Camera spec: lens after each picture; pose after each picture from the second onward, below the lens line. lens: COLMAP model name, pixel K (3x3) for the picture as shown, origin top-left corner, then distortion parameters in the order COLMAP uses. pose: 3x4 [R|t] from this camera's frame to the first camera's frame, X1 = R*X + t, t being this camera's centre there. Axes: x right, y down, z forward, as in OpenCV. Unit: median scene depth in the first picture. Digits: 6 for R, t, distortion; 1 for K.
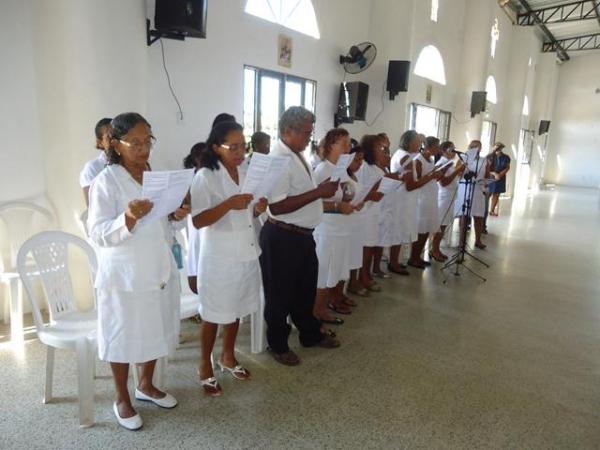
lens RADIAL K [[451.0, 0, 299.1], [0, 451.0, 209.8], [0, 0, 1]] dist [0.028878, 0.003216]
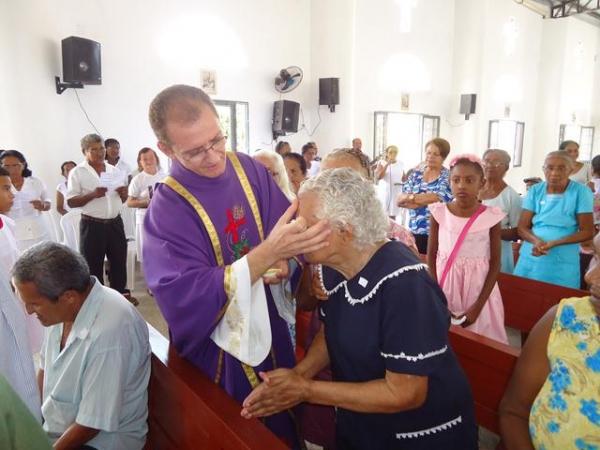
lens RADIAL K [[448.9, 0, 300.0], [0, 448.9, 225.0], [0, 0, 1]] dist [0.005855, 0.002665]
pose [[0.966481, 0.003847, -0.256710, 0.500258], [0.001835, 0.999759, 0.021894, 0.013596], [0.256733, -0.021631, 0.966240, -0.121408]]
